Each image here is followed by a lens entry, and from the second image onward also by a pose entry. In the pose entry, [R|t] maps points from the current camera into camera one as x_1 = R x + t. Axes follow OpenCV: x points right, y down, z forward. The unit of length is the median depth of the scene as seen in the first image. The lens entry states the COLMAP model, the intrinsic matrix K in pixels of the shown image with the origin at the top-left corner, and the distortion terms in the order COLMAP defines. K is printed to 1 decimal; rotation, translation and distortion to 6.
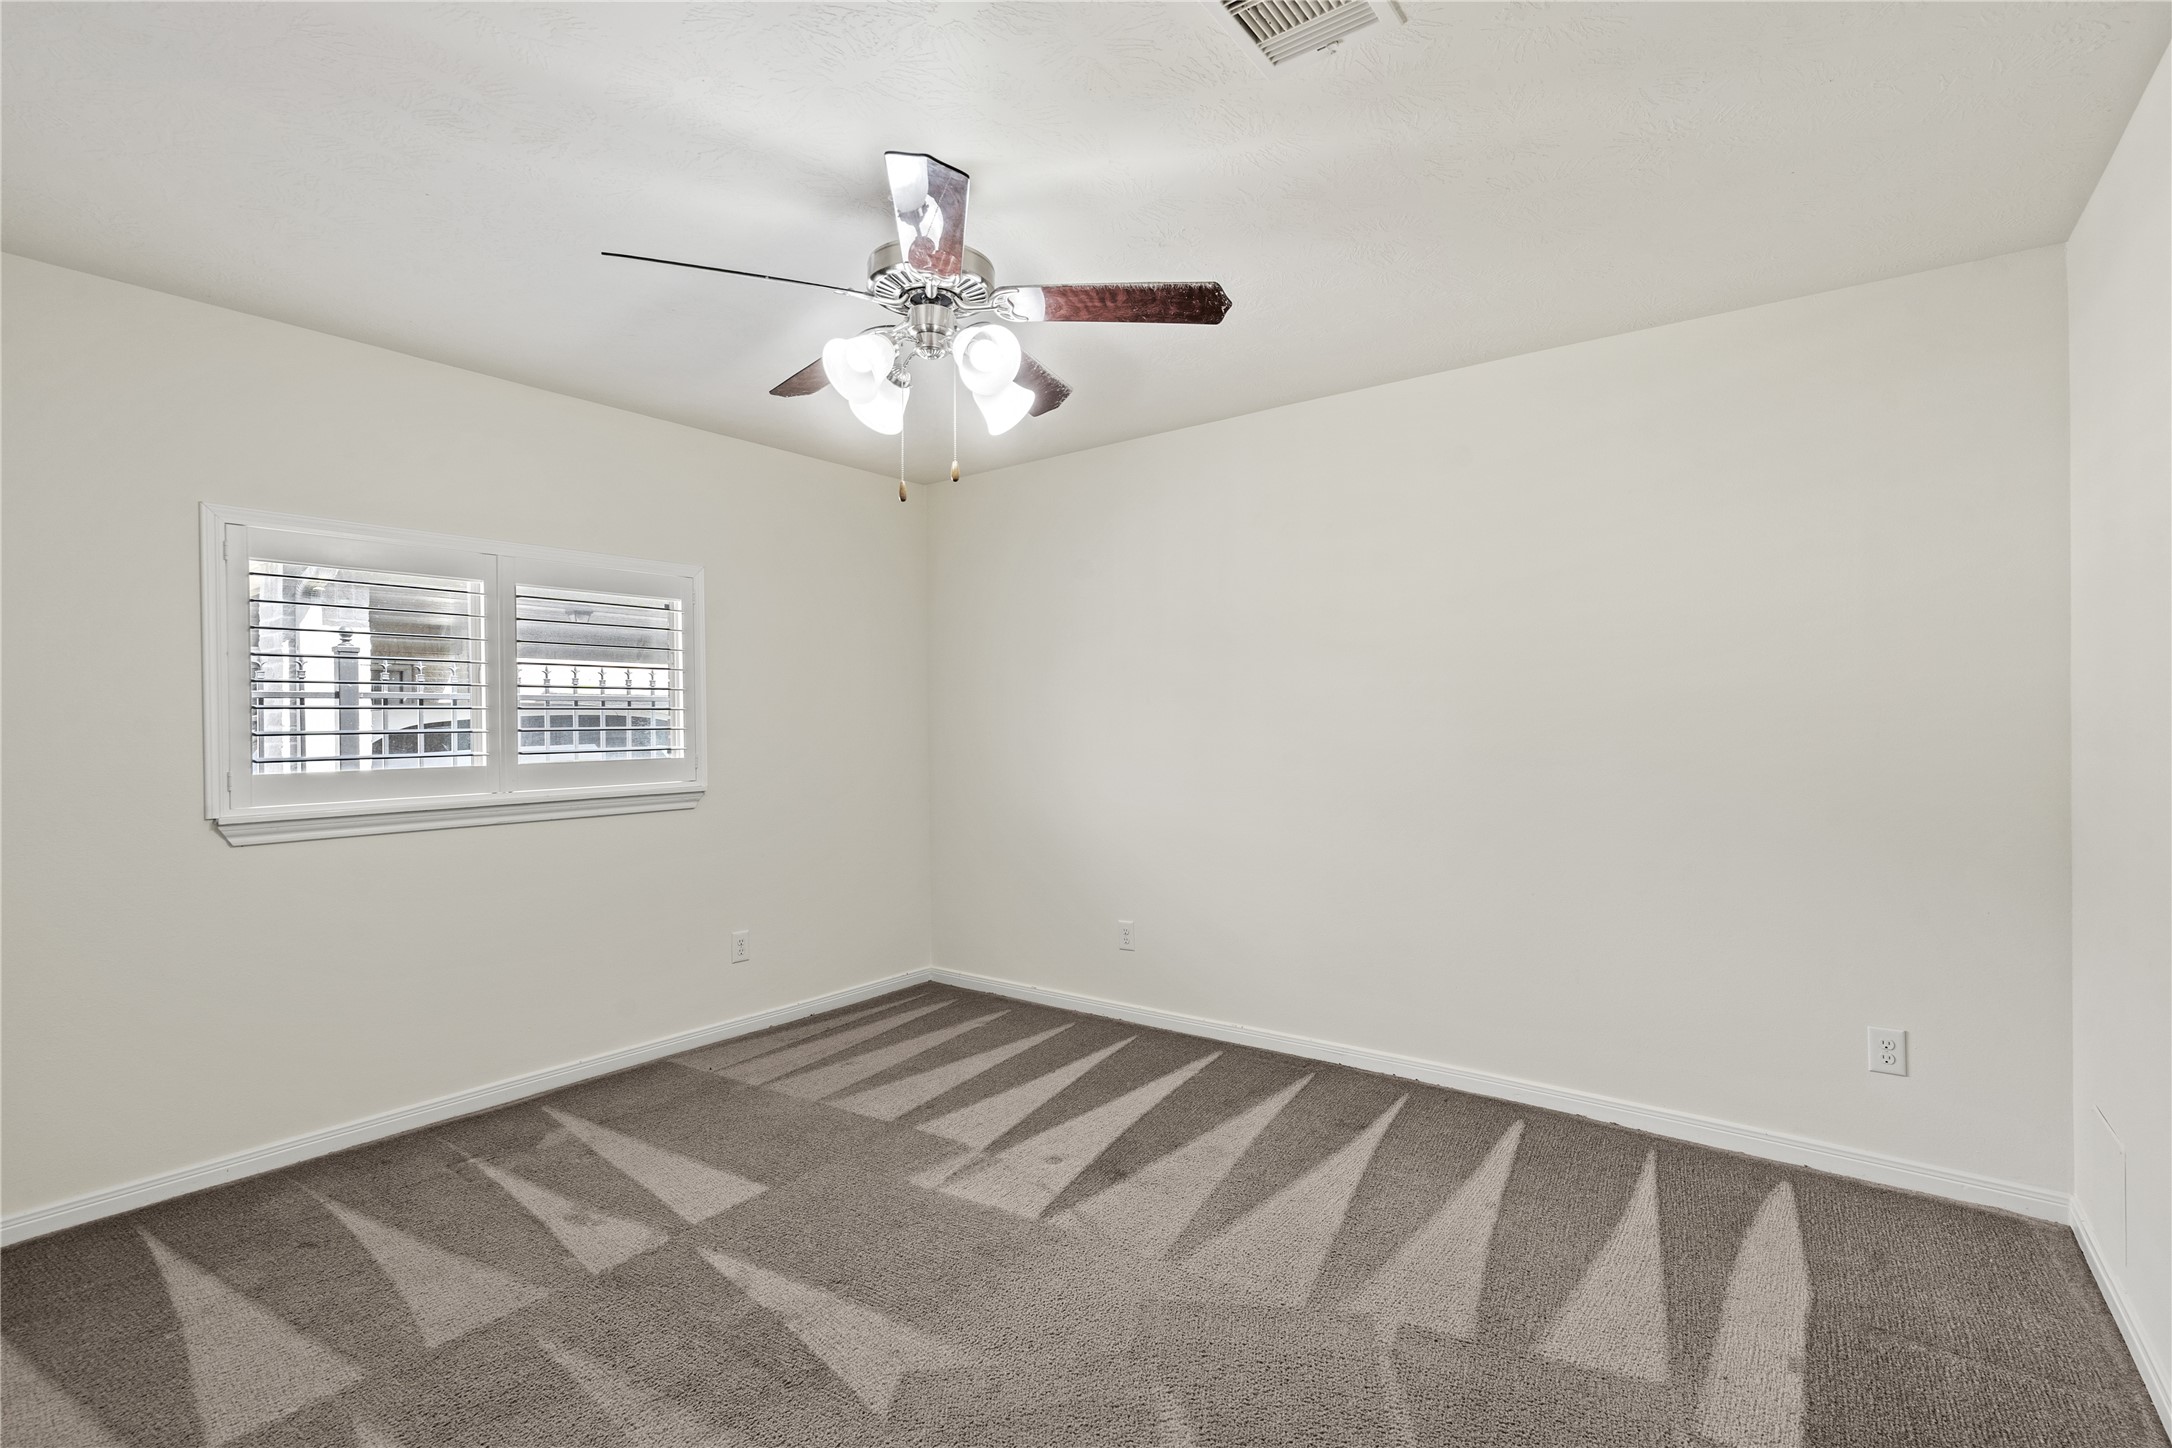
lens RADIAL K [[988.2, 0, 1086.4], [0, 988.2, 725.7], [0, 0, 1]] dist [-0.001997, 0.000511]
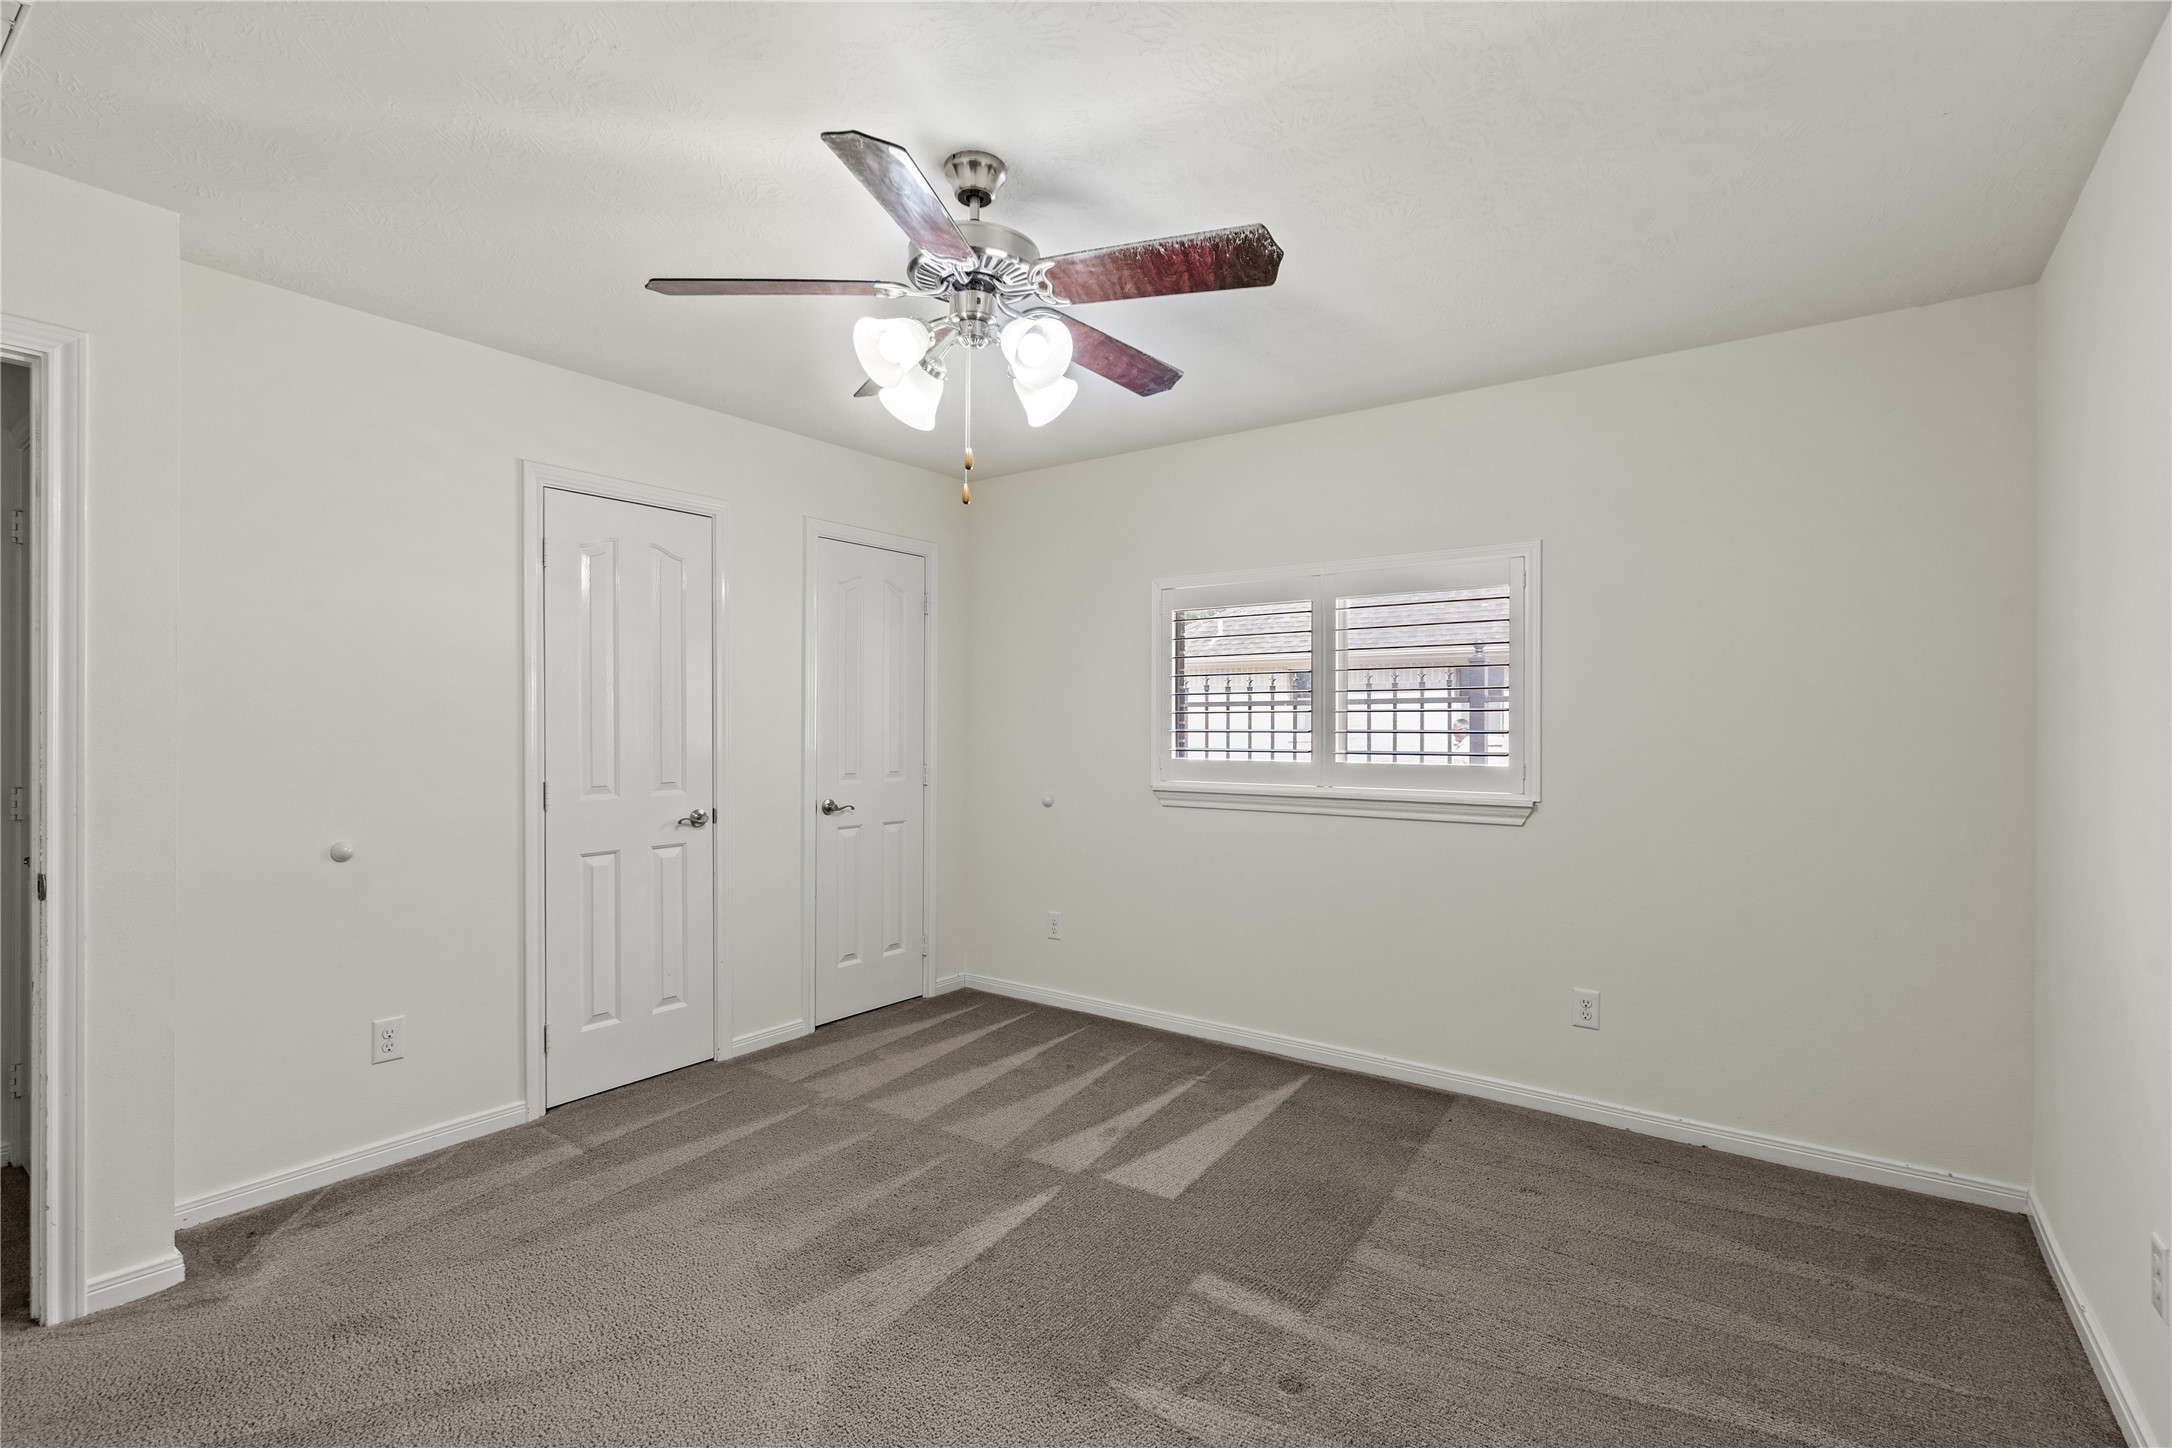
lens RADIAL K [[988.2, 0, 1086.2], [0, 988.2, 730.5], [0, 0, 1]] dist [-0.001997, 0.000511]
pose [[0.024564, 0.012447, -0.999621, 0.618567], [-0.005057, 0.999911, 0.012326, -0.010615], [0.999685, 0.004752, 0.024625, 0.833369]]
